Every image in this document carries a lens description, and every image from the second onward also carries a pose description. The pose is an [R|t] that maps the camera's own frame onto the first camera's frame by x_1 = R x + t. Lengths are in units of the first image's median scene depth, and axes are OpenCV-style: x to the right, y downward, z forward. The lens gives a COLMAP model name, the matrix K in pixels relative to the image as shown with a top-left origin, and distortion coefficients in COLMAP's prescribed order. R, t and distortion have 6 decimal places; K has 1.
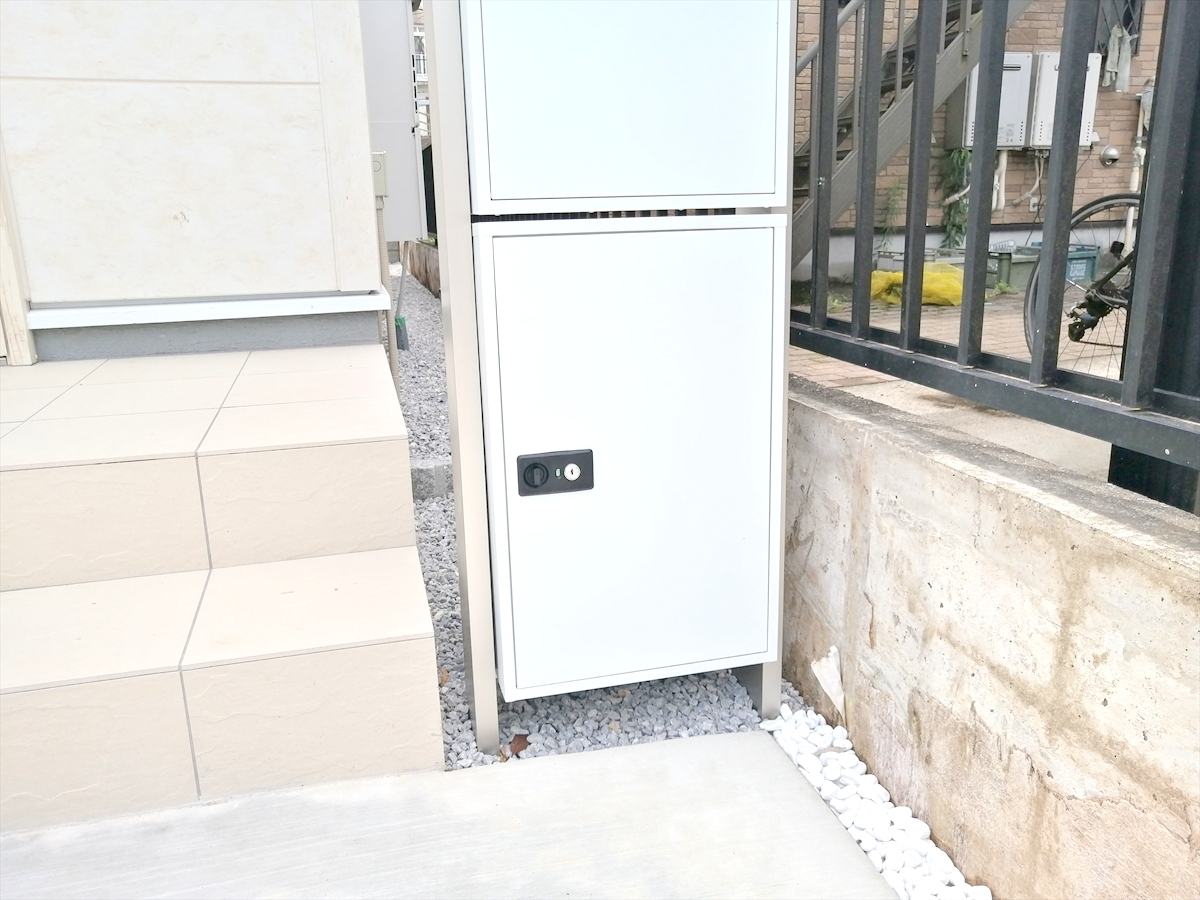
lens RADIAL K [[949.9, 0, 597.5], [0, 949.9, 496.9], [0, 0, 1]] dist [-0.066729, 0.149729]
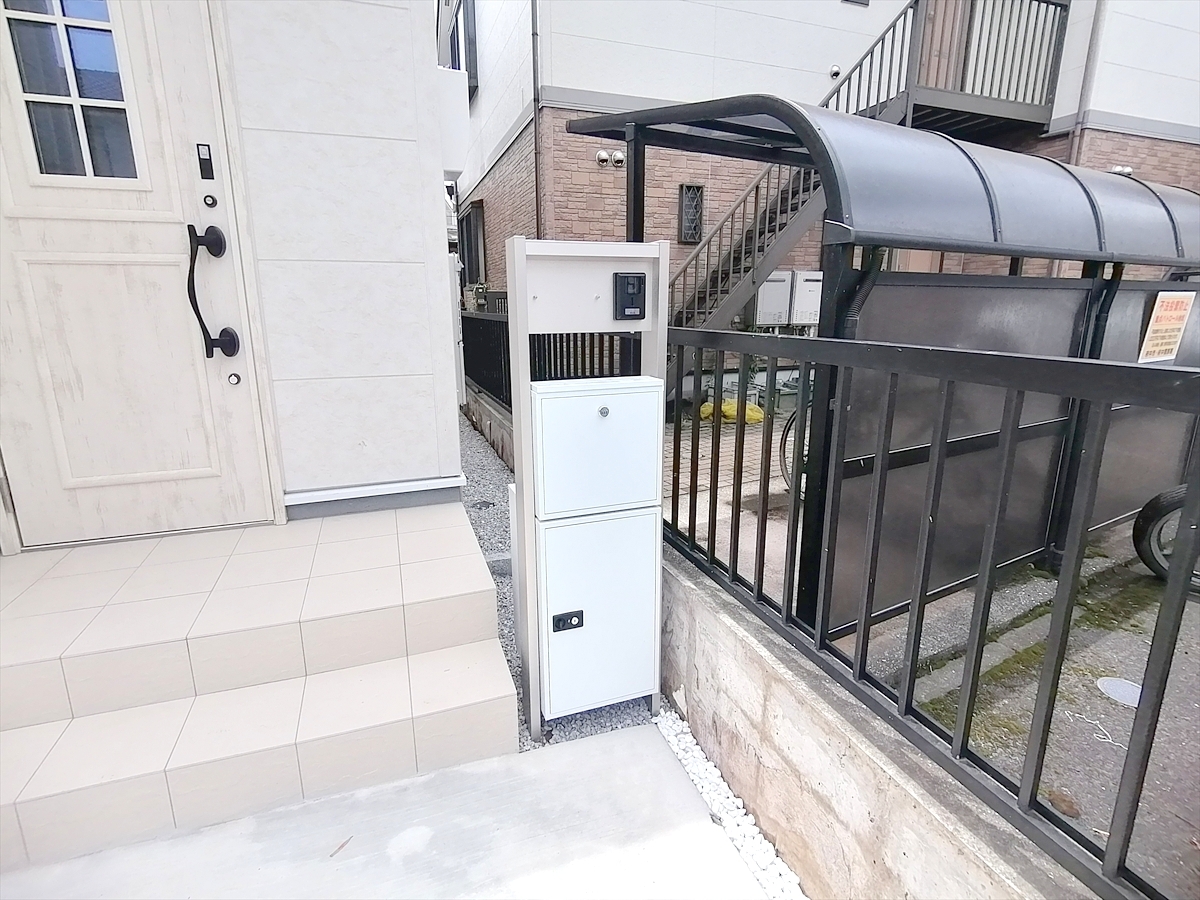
lens RADIAL K [[607.0, 0, 593.3], [0, 607.0, 438.6], [0, 0, 1]] dist [0.000884, 0.000444]
pose [[0.996256, -0.001008, 0.086448, -0.103871], [0.006481, 0.997989, -0.063052, -0.376384], [-0.086210, 0.063376, 0.994259, -0.540539]]
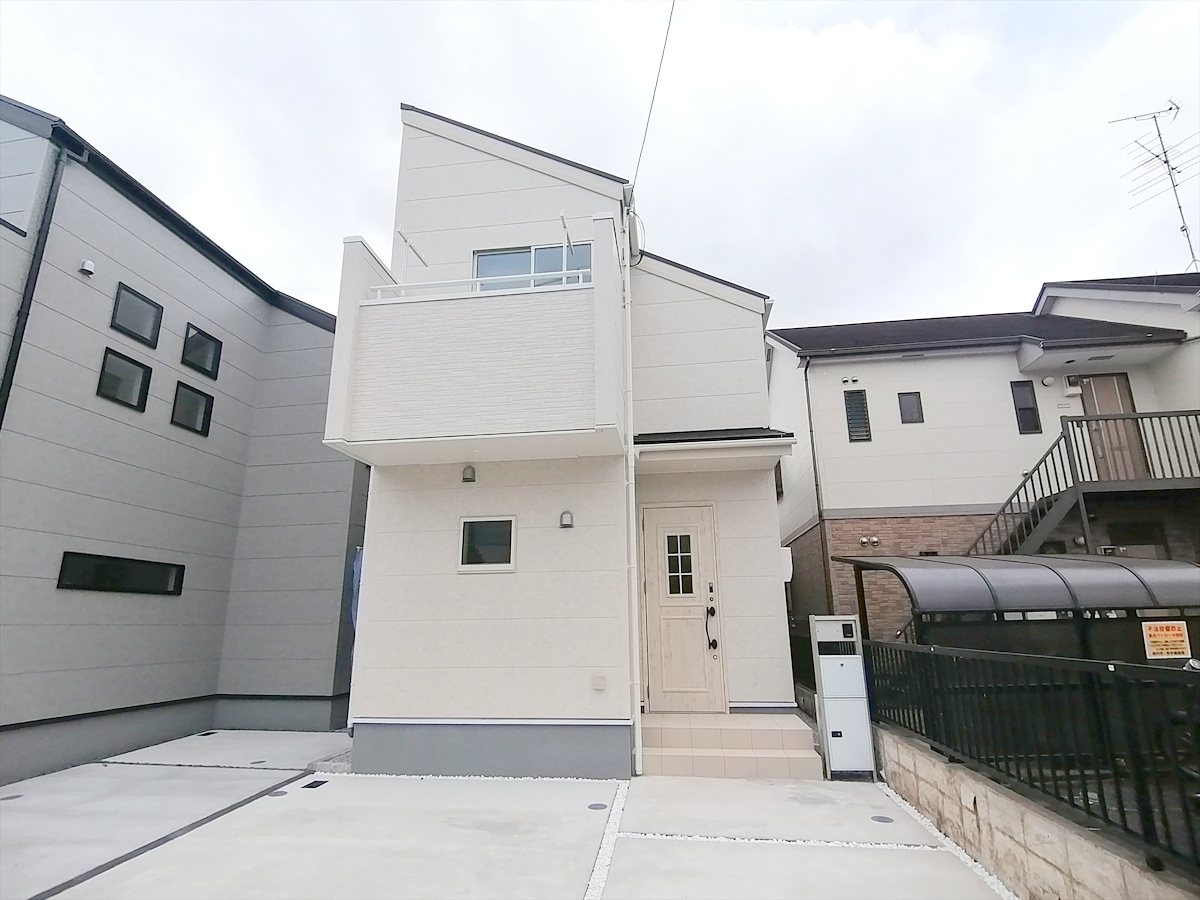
lens RADIAL K [[604.1, 0, 590.6], [0, 604.1, 464.3], [0, 0, 1]] dist [0.032966, -0.053992]
pose [[0.925192, -0.082346, -0.370457, 0.104648], [-0.117411, 0.866169, -0.485762, 0.635131], [0.360879, 0.492919, 0.791705, -4.341260]]
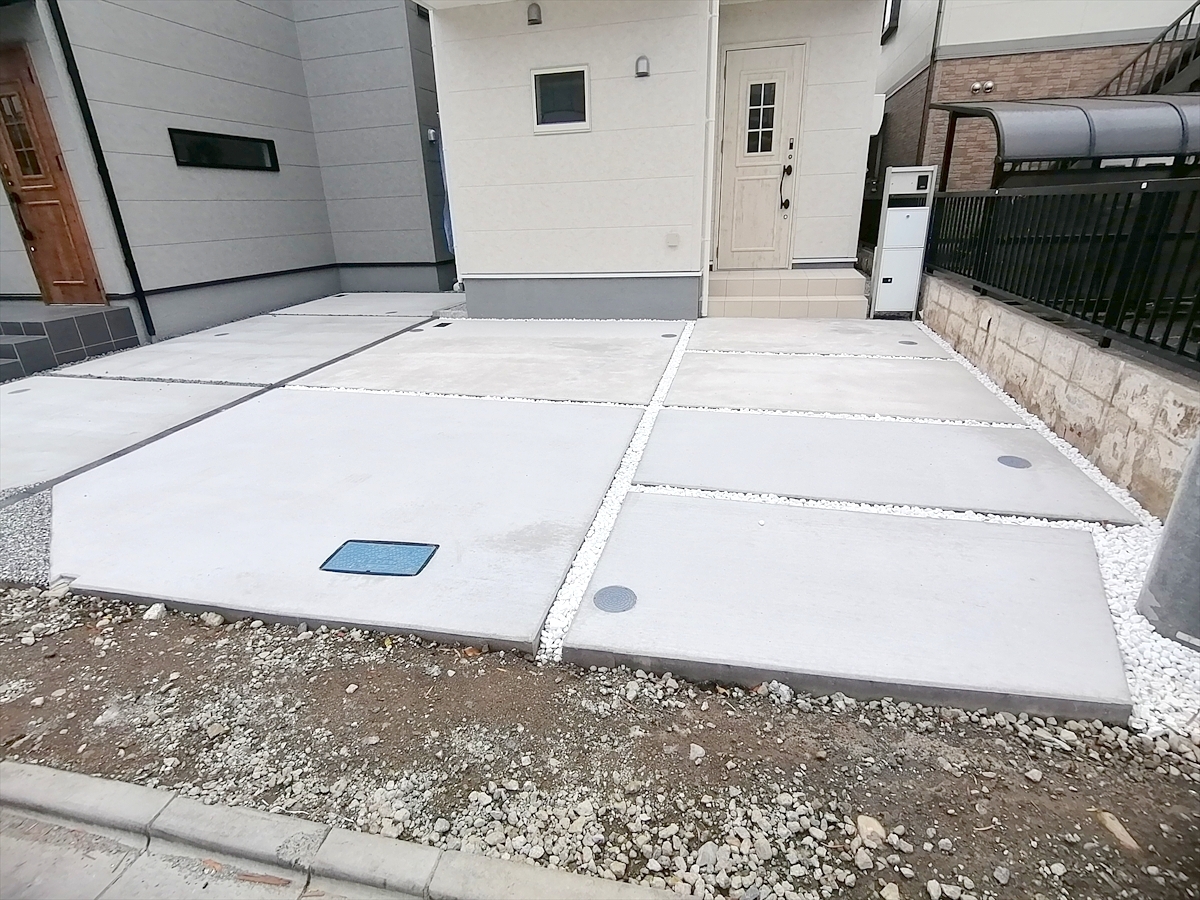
lens RADIAL K [[605.9, 0, 596.6], [0, 605.9, 451.1], [0, 0, 1]] dist [-0.001398, -0.009399]
pose [[0.882766, 0.166911, -0.439165, 0.275345], [-0.117839, 0.983545, 0.136942, 0.956933], [0.454795, -0.069137, 0.887908, -4.763886]]
